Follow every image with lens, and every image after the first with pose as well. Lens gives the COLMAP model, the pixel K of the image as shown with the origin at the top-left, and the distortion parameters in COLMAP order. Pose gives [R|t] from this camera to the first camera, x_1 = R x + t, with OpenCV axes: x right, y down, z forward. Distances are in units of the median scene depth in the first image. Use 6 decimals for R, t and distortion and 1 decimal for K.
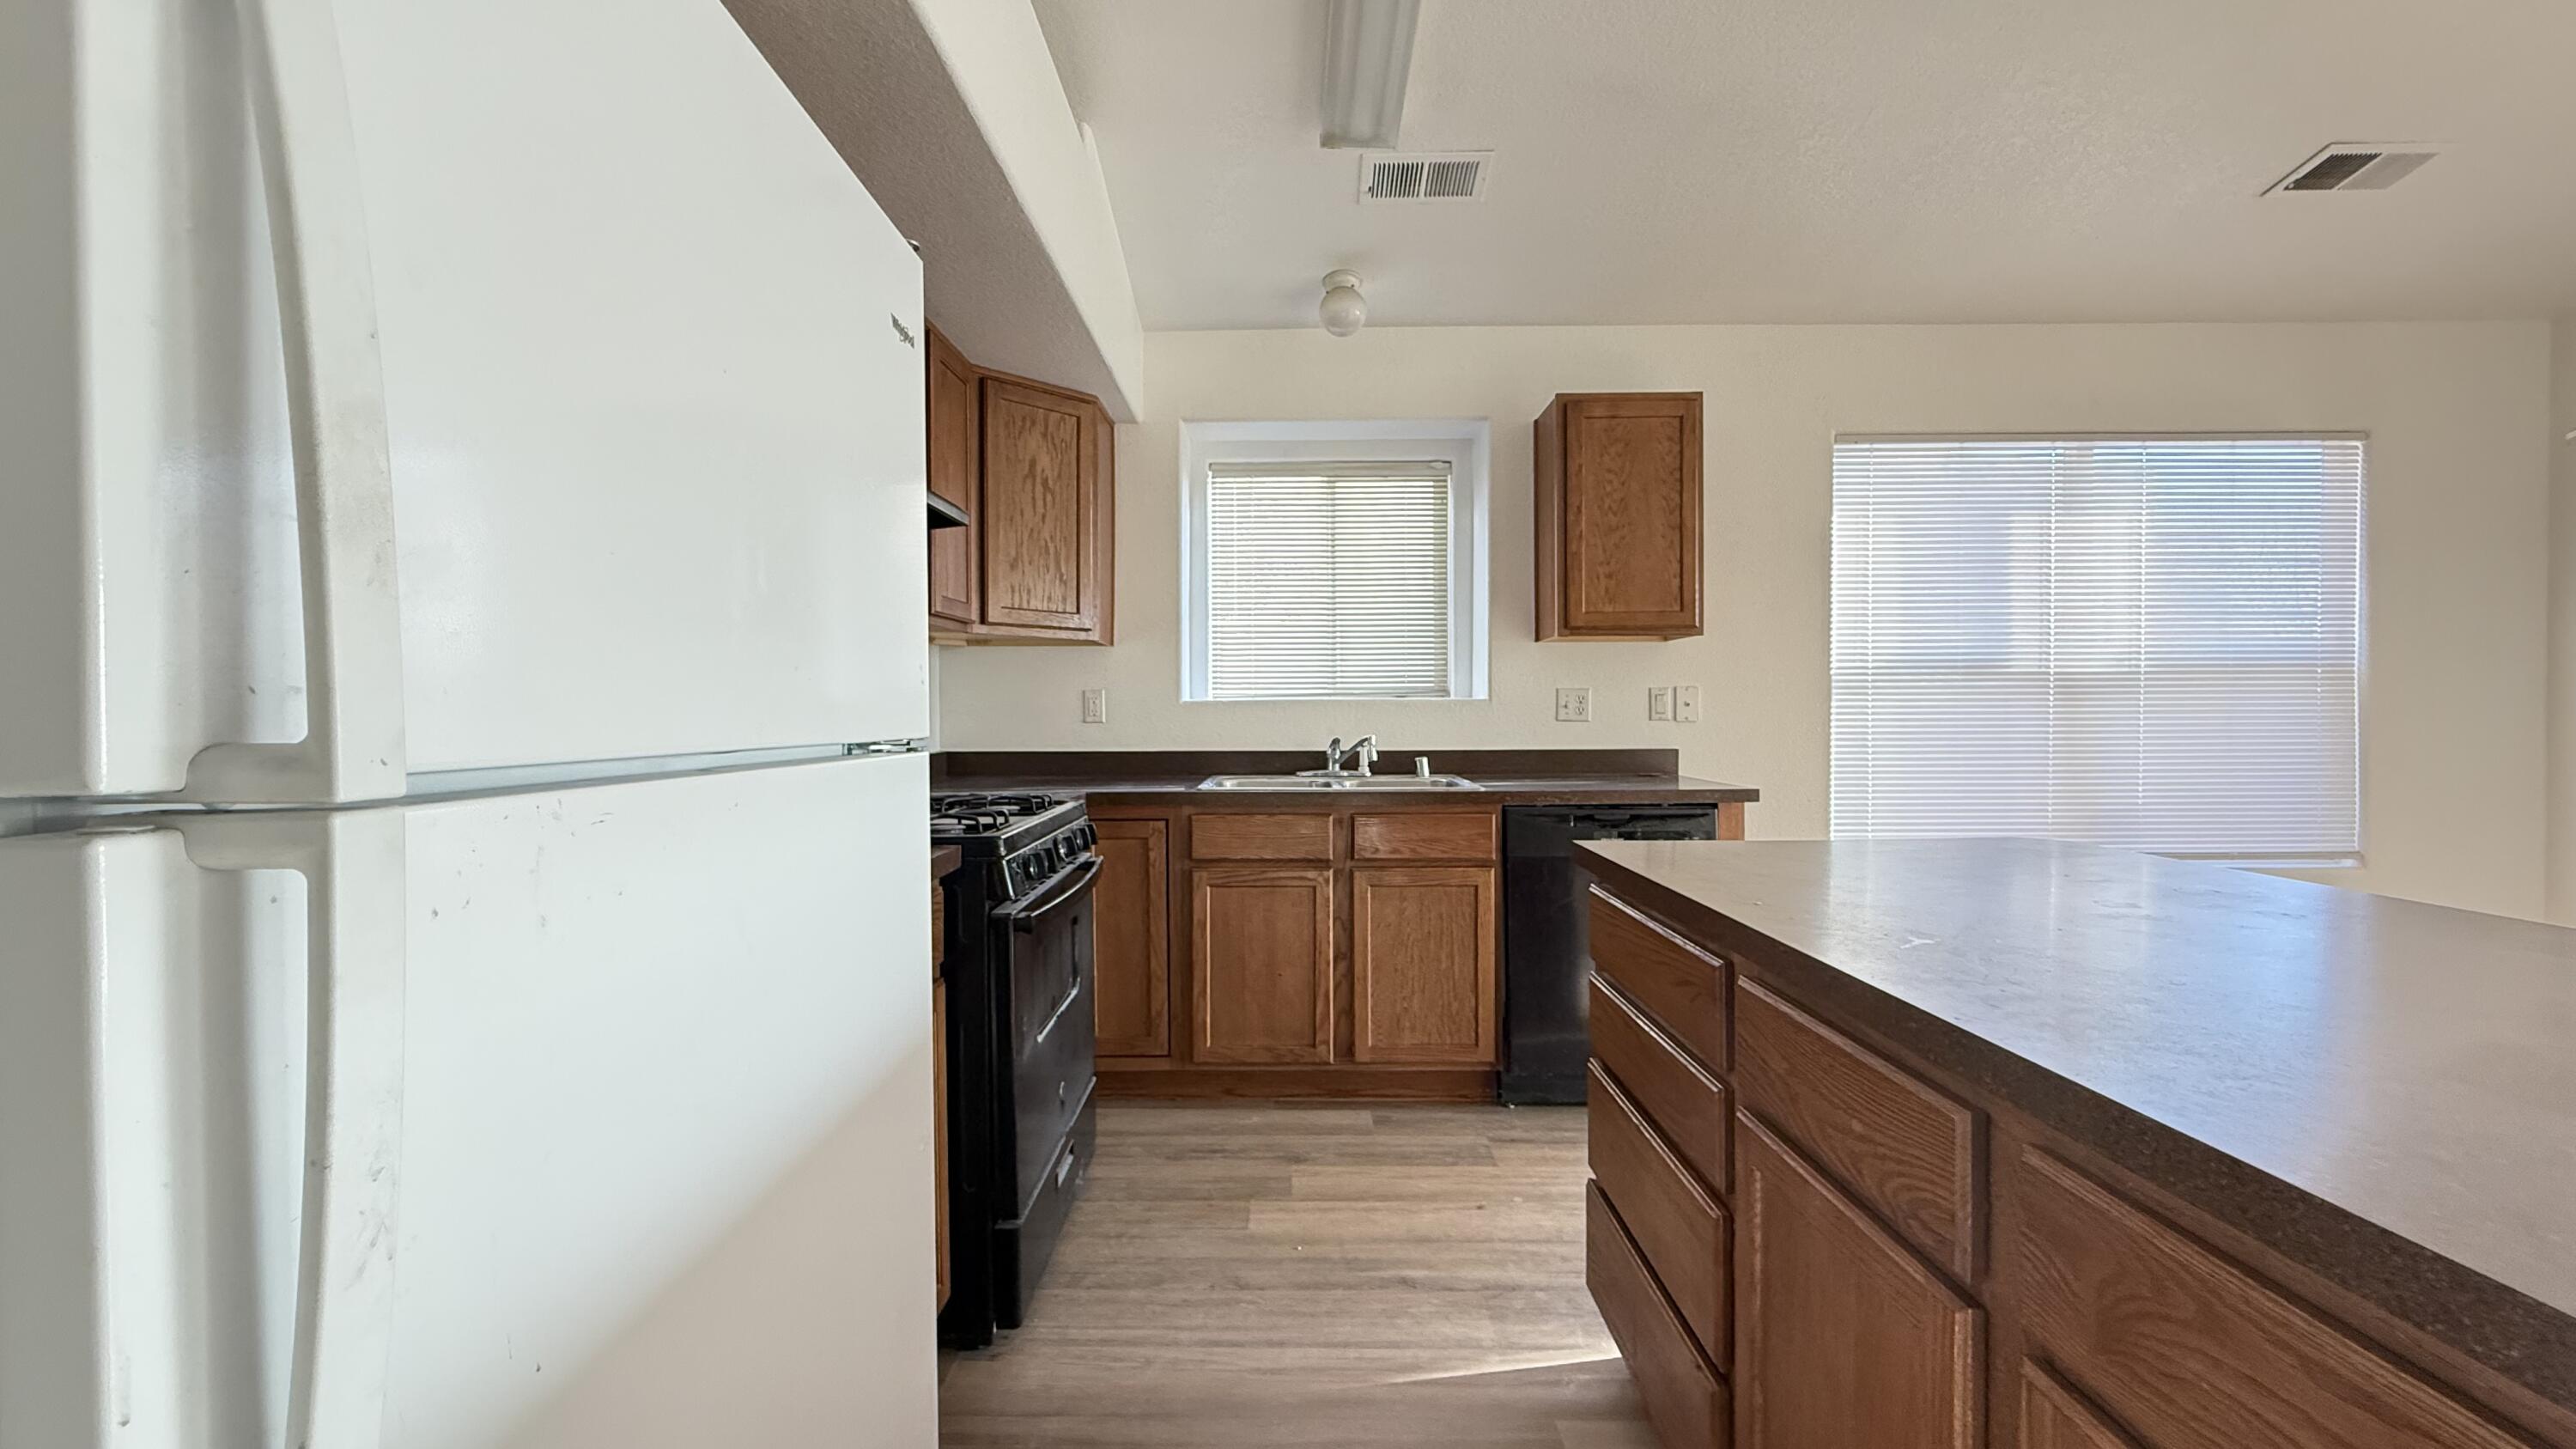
lens RADIAL K [[1025.8, 0, 1277.7], [0, 1025.8, 724.2], [0, 0, 1]] dist [0.001276, -0.000069]
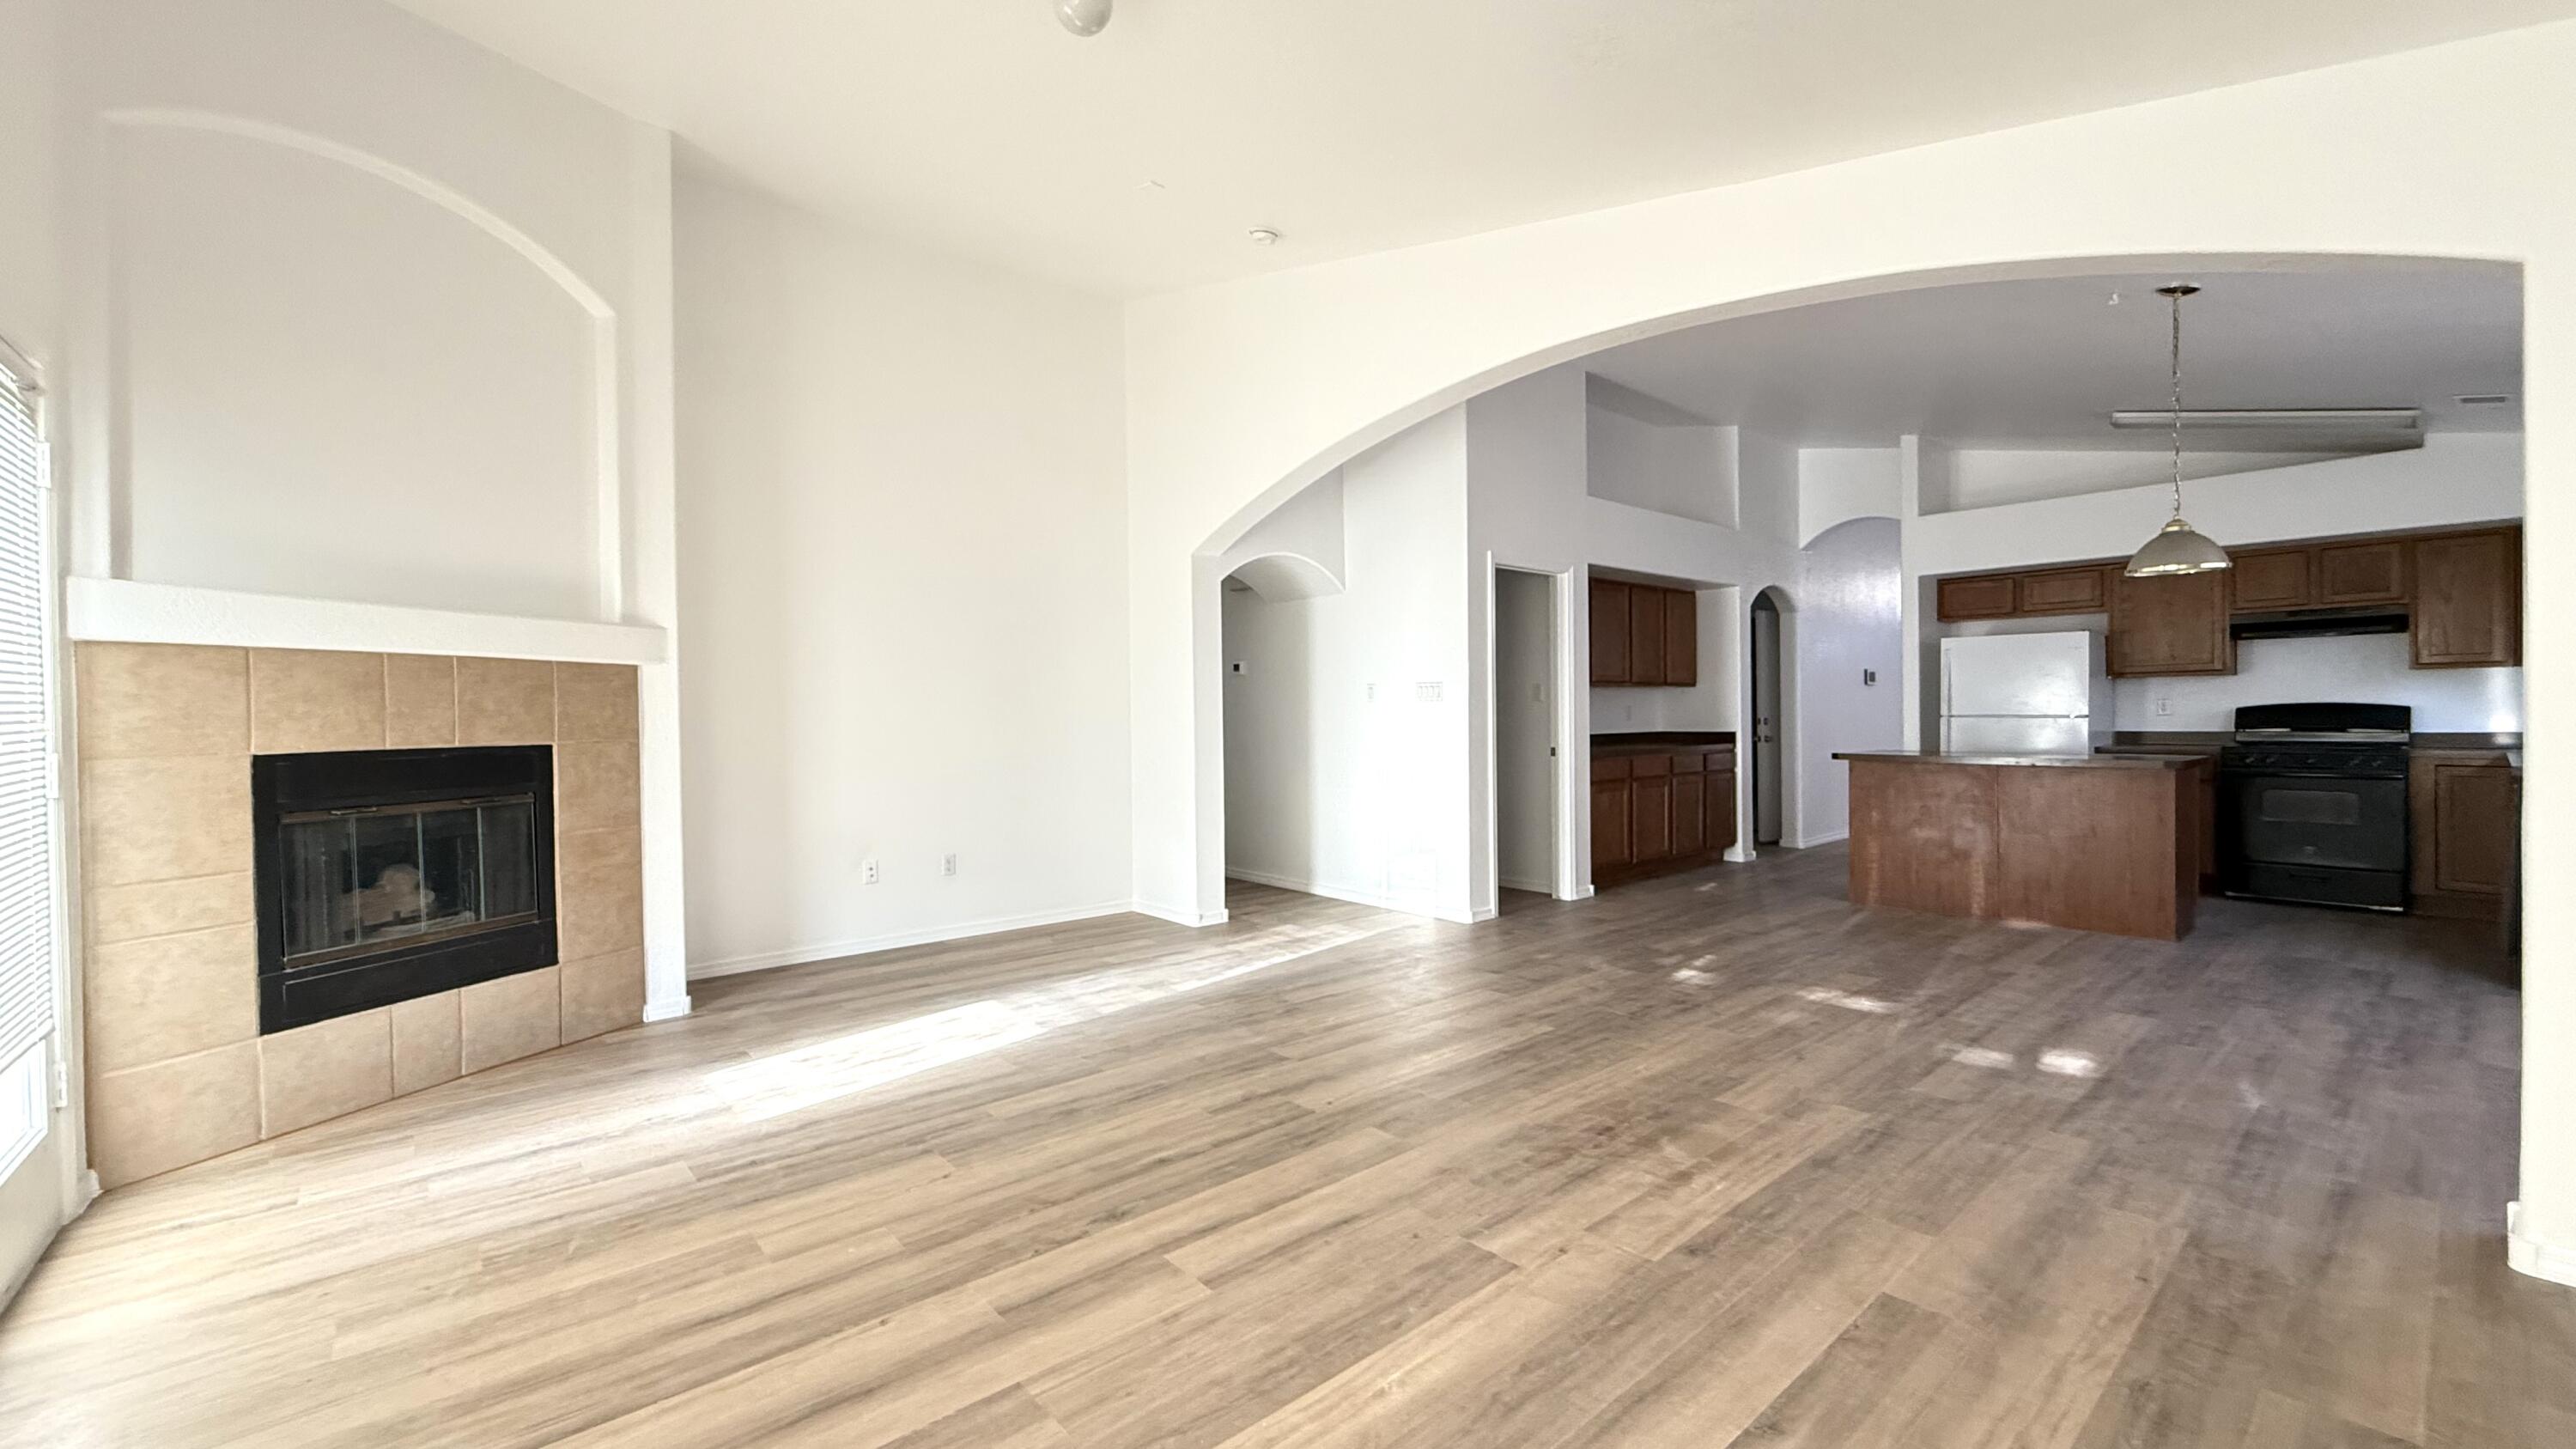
lens RADIAL K [[1025.8, 0, 1284.0], [0, 1025.8, 720.6], [0, 0, 1]] dist [0.001276, -0.000069]
pose [[-0.751003, 0.018419, -0.660042, 2.474646], [0.004266, 0.999725, 0.023045, -0.038862], [0.660285, 0.014491, -0.750875, 0.855815]]
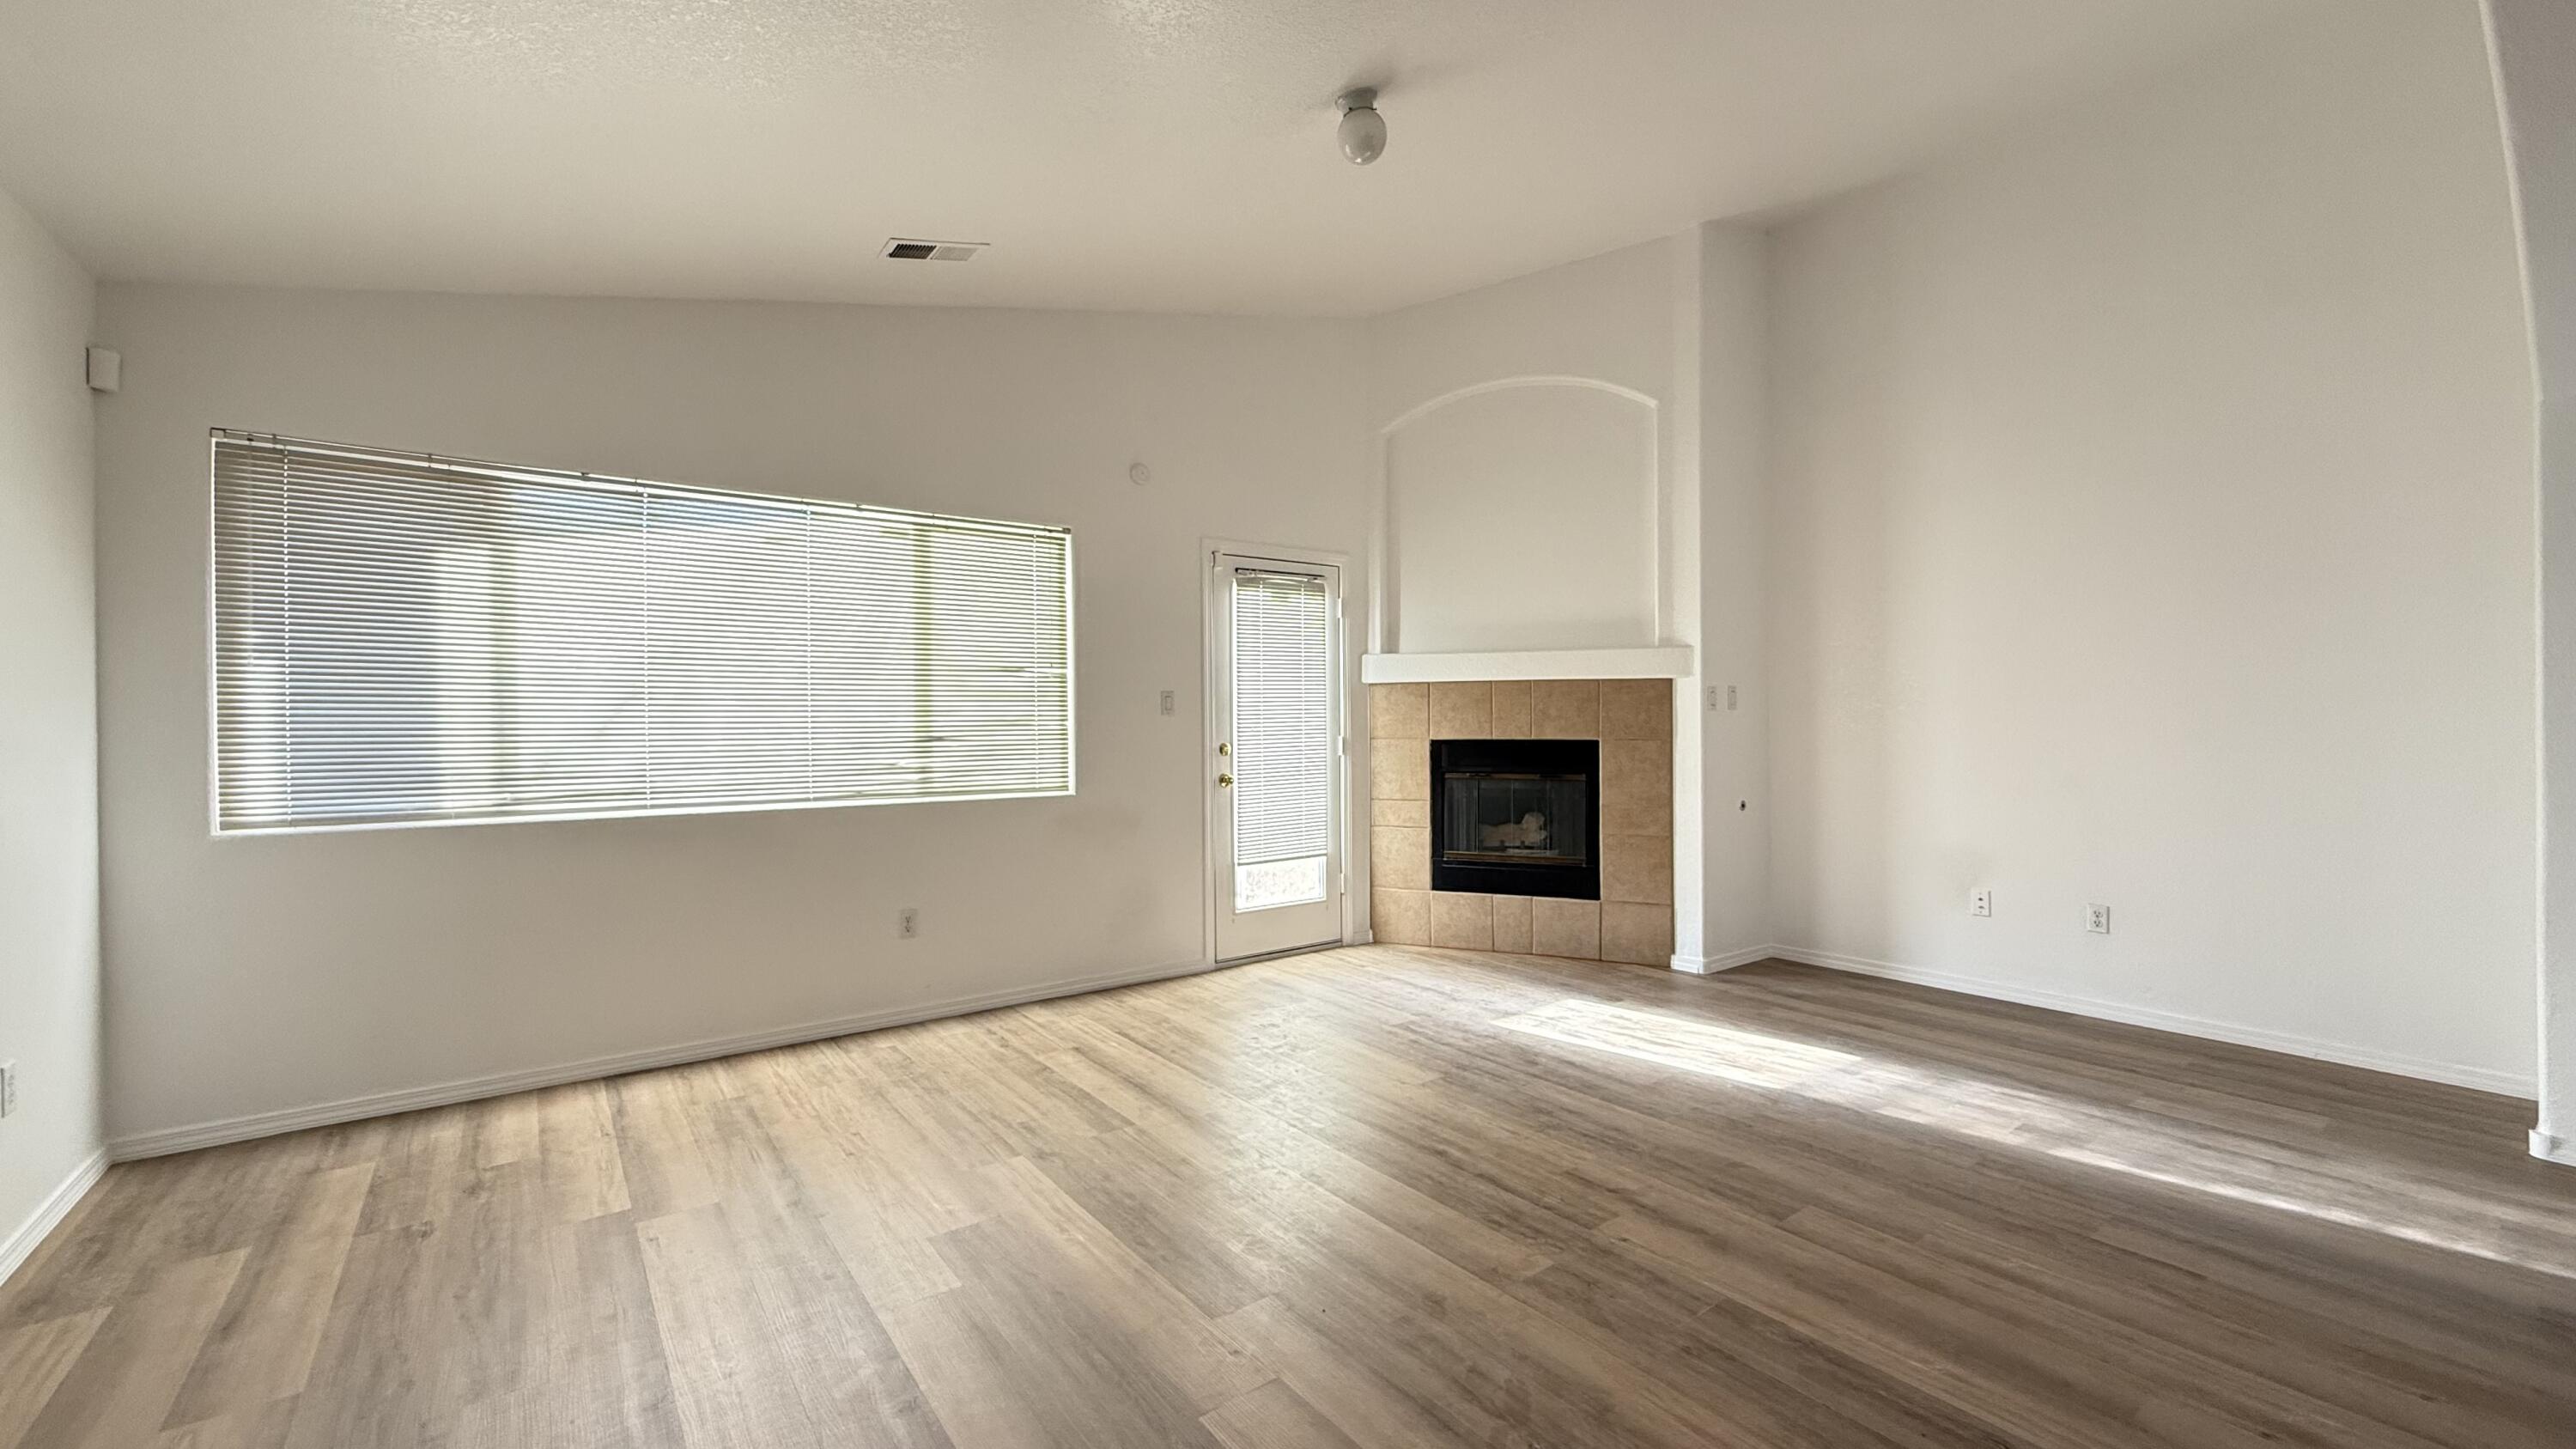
lens RADIAL K [[1025.8, 0, 1272.8], [0, 1025.8, 727.0], [0, 0, 1]] dist [0.001276, -0.000069]
pose [[-0.601065, 0.001480, 0.799199, 1.348144], [0.021239, 0.999675, 0.014122, -0.042397], [-0.798918, 0.025462, -0.600901, 0.800912]]
